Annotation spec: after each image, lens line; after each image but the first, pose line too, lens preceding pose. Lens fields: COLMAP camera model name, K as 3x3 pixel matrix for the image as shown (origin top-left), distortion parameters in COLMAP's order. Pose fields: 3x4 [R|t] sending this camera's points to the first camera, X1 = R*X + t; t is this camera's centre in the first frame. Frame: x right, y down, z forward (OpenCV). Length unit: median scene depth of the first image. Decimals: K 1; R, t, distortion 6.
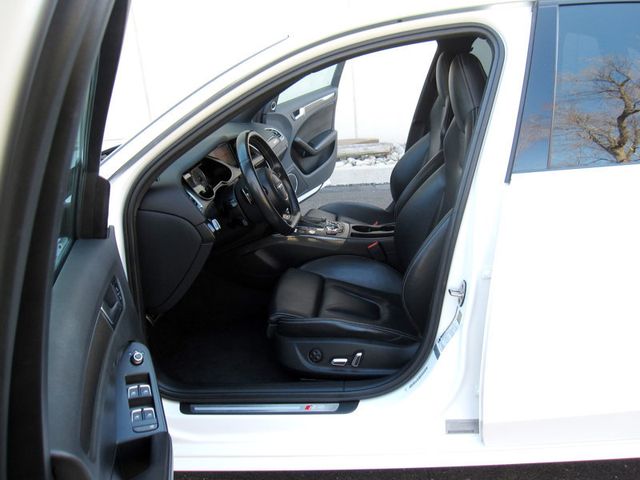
lens RADIAL K [[533.3, 0, 320.0], [0, 533.3, 240.0], [0, 0, 1]] dist [-0.104845, 0.102465]
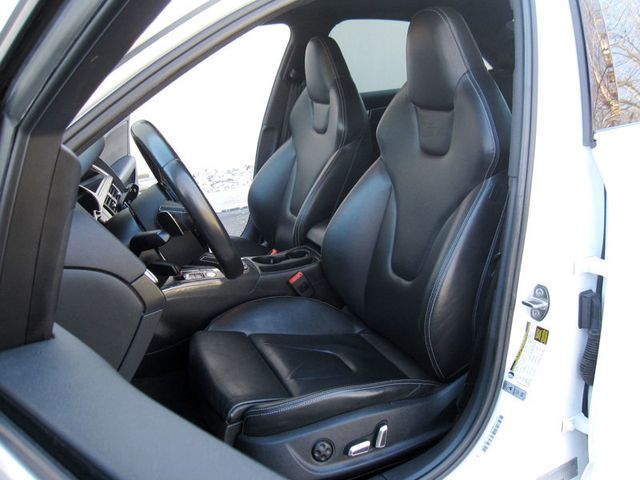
lens RADIAL K [[533.3, 0, 320.0], [0, 533.3, 240.0], [0, 0, 1]] dist [-0.104845, 0.102465]
pose [[0.860756, -0.143649, 0.488329, -0.290980], [0.181434, 0.982925, -0.030664, -0.016841], [-0.475585, 0.114994, 0.872121, 0.417725]]
